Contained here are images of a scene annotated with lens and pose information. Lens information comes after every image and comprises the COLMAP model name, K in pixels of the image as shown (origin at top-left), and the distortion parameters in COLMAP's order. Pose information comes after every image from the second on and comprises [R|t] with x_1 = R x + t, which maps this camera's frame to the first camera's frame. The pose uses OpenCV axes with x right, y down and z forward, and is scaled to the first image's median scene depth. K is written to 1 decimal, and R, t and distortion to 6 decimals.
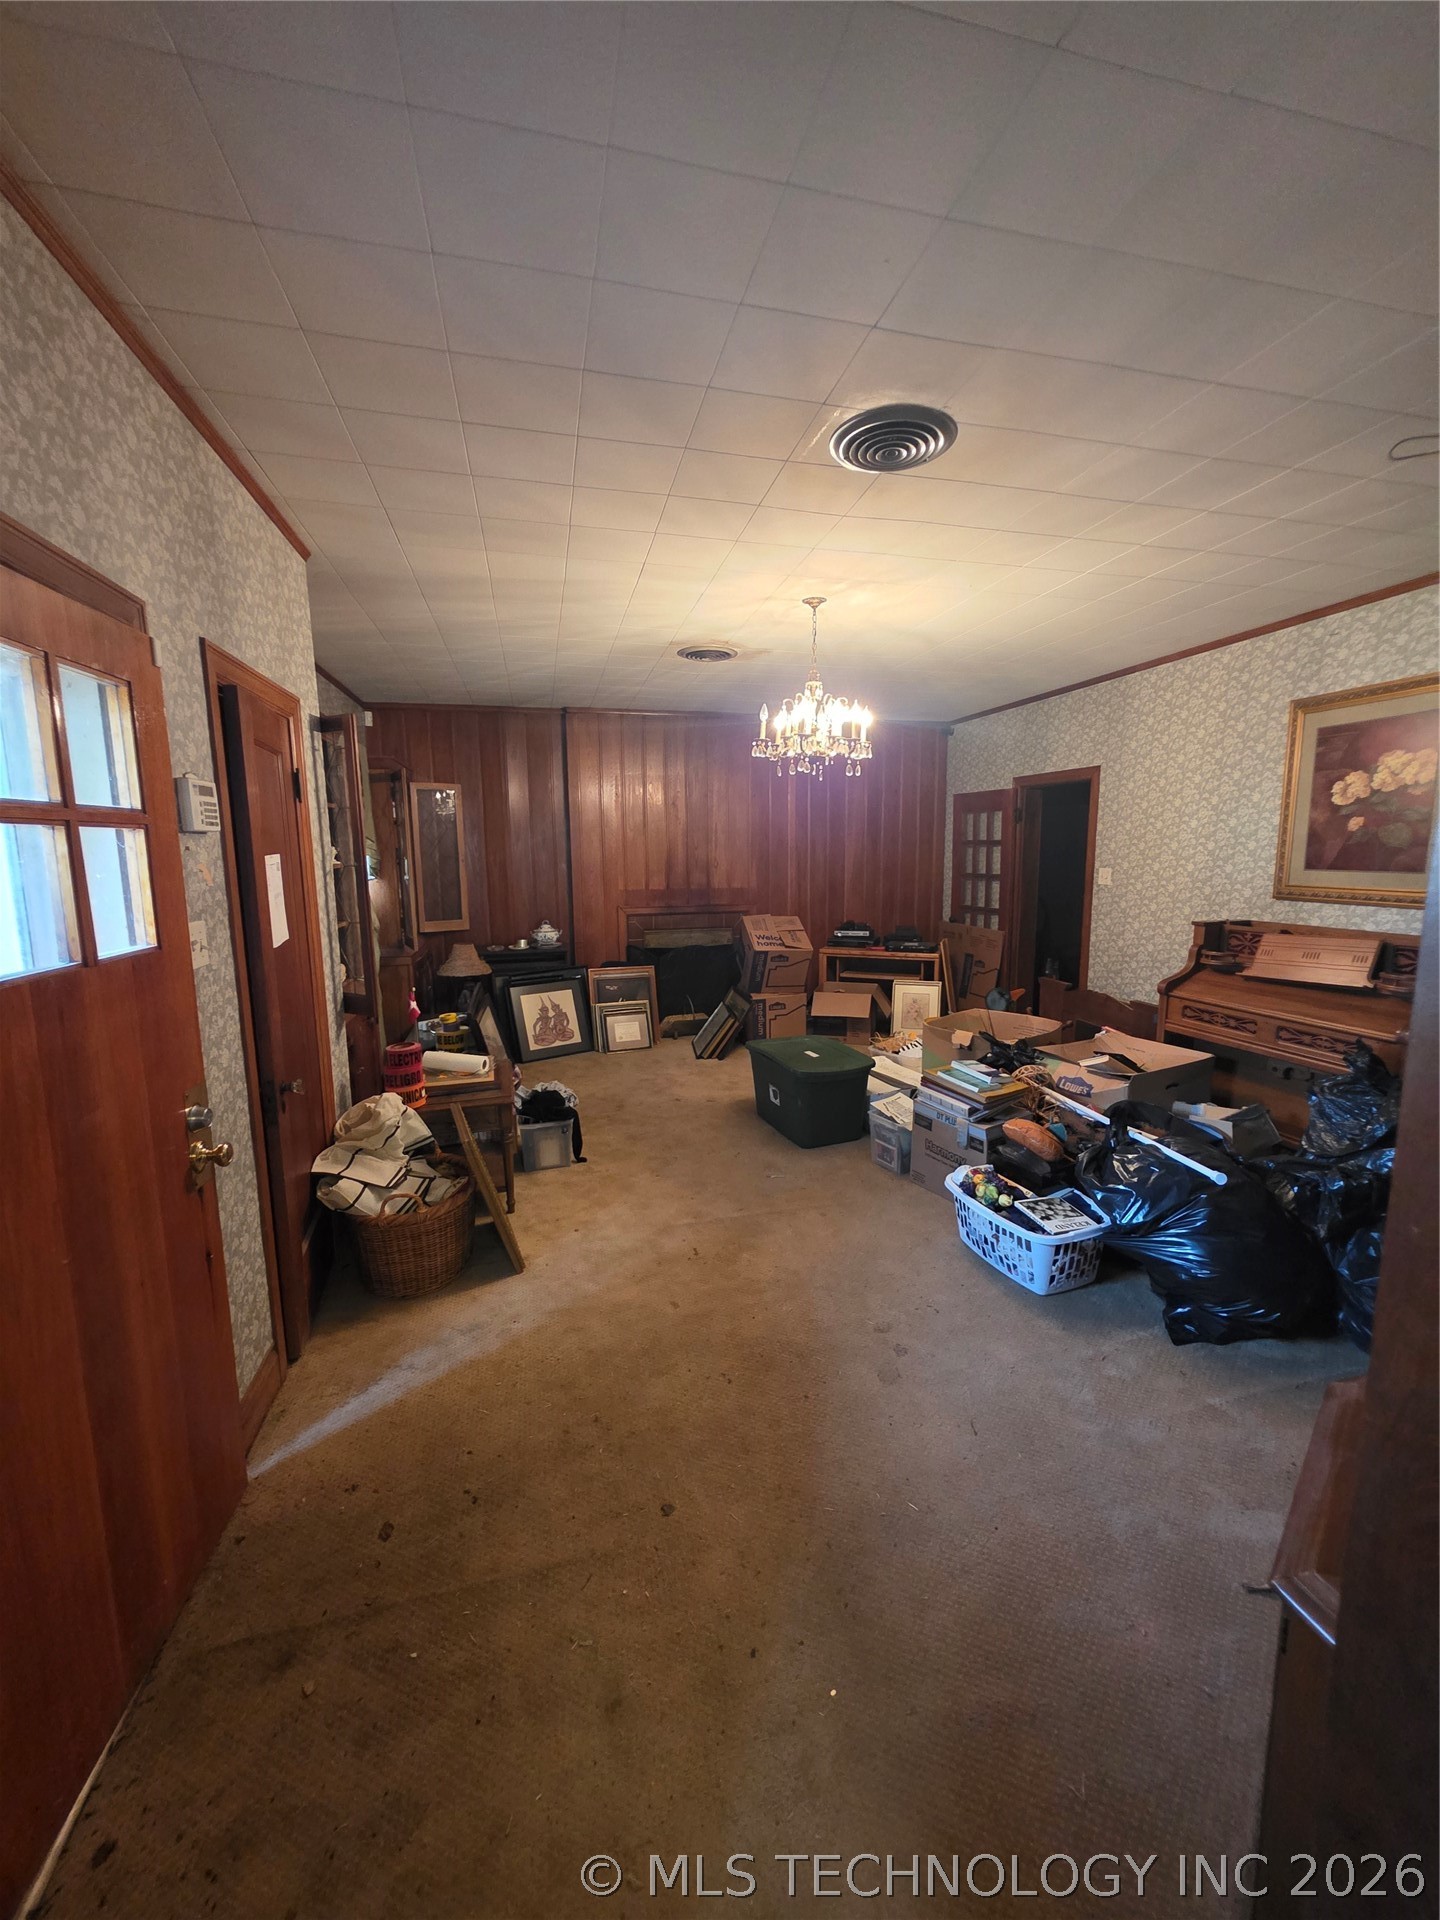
lens RADIAL K [[772.4, 0, 718.2], [0, 772.4, 955.2], [0, 0, 1]] dist [0.000729, 0.000022]
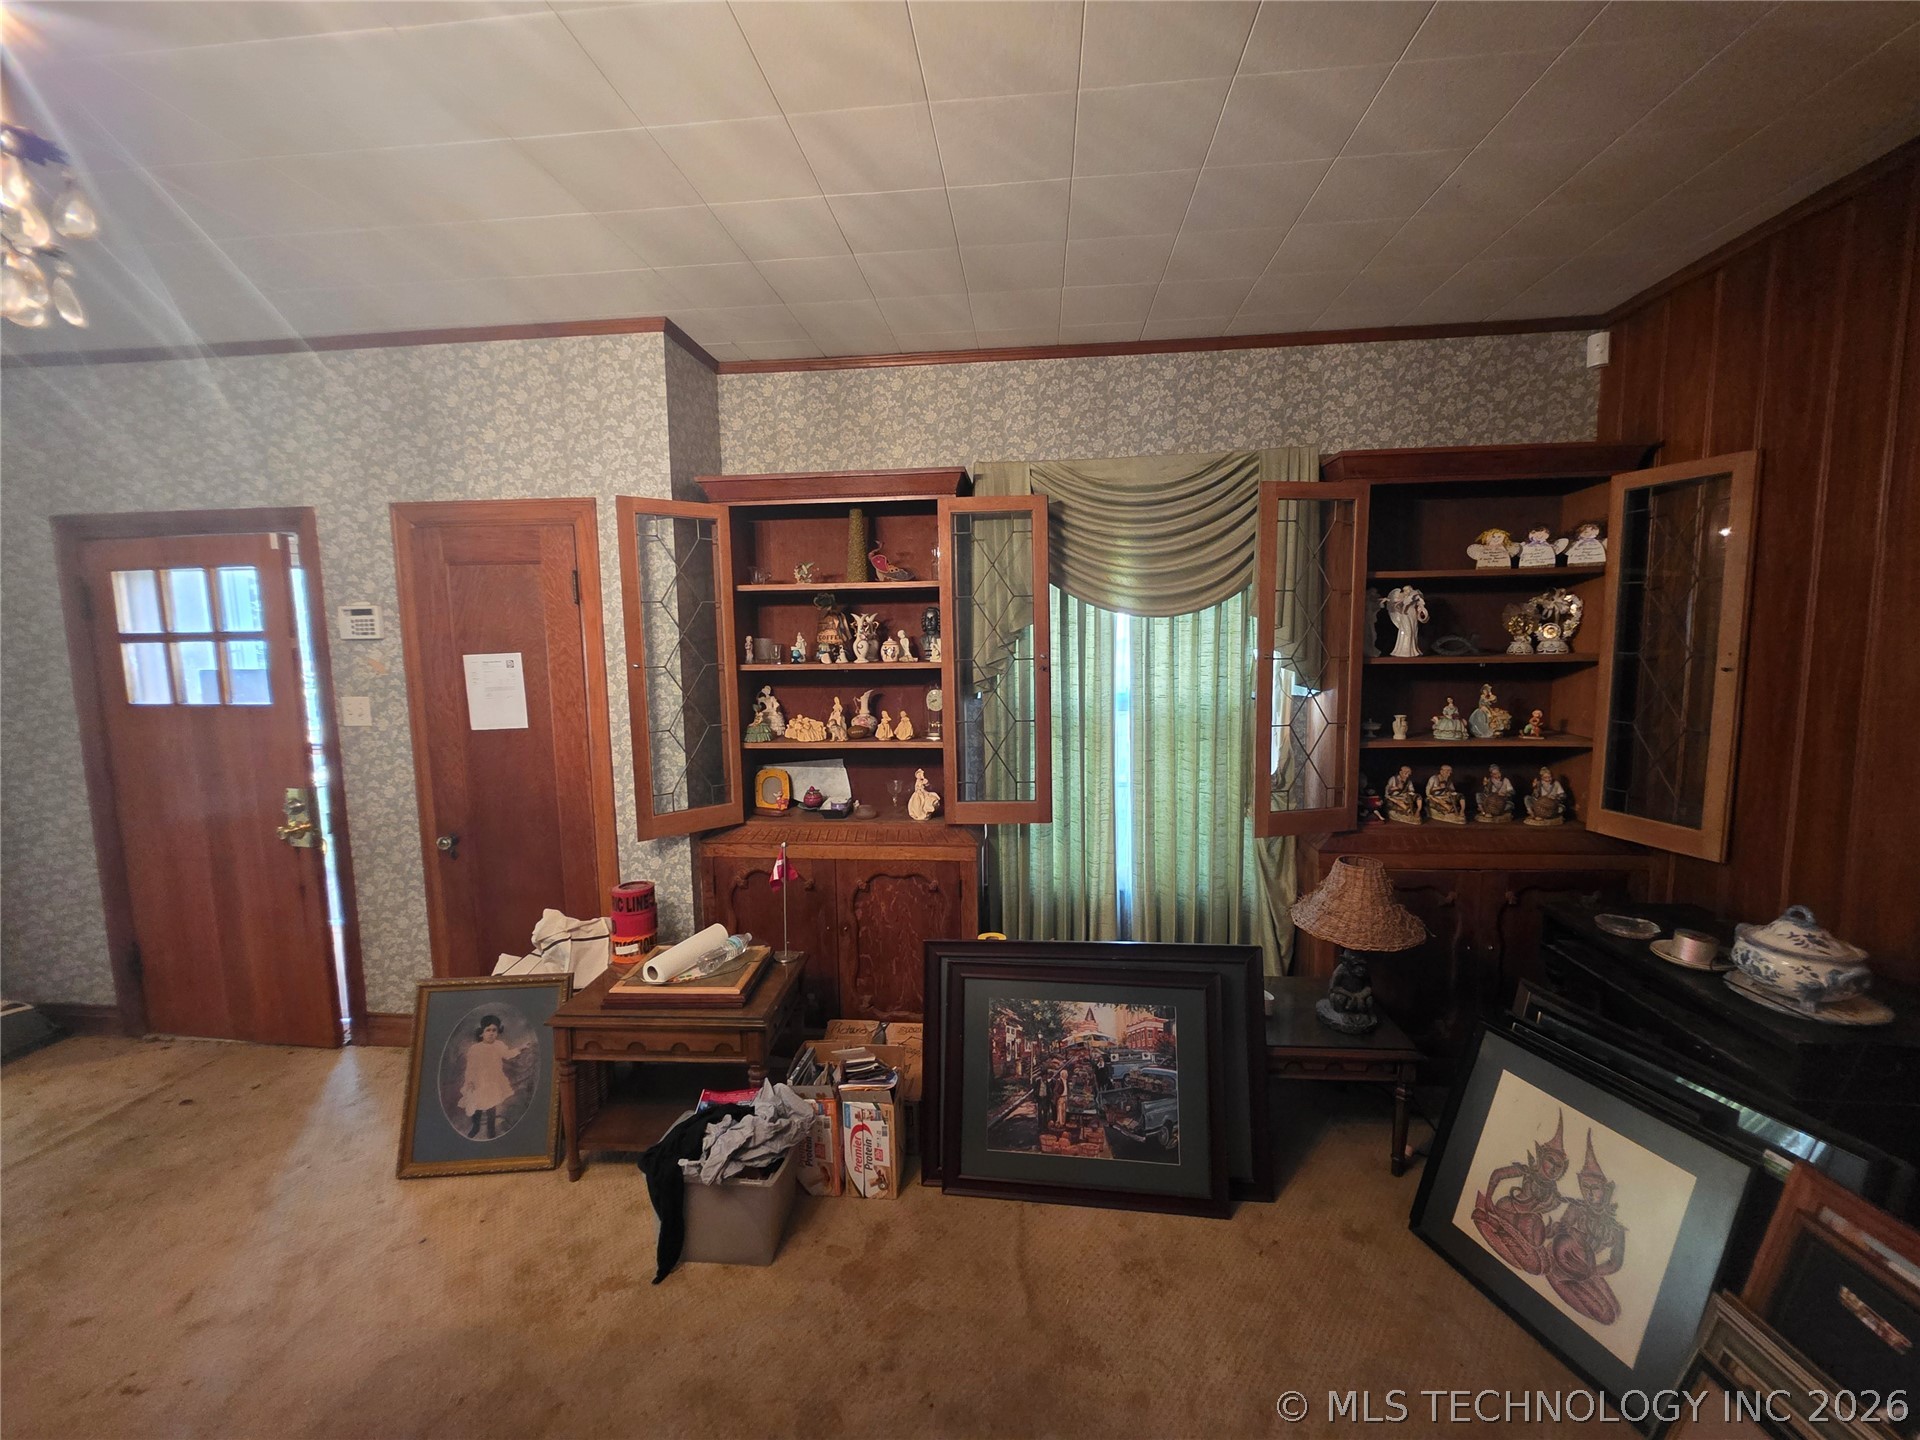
lens RADIAL K [[772.4, 0, 952.8], [0, 772.4, 722.3], [0, 0, 1]] dist [0.000729, 0.000022]
pose [[-0.325133, 0.122127, -0.937749, 0.128646], [-0.116395, 0.978918, 0.167844, -0.128962], [0.938478, 0.163721, -0.304063, 0.854946]]
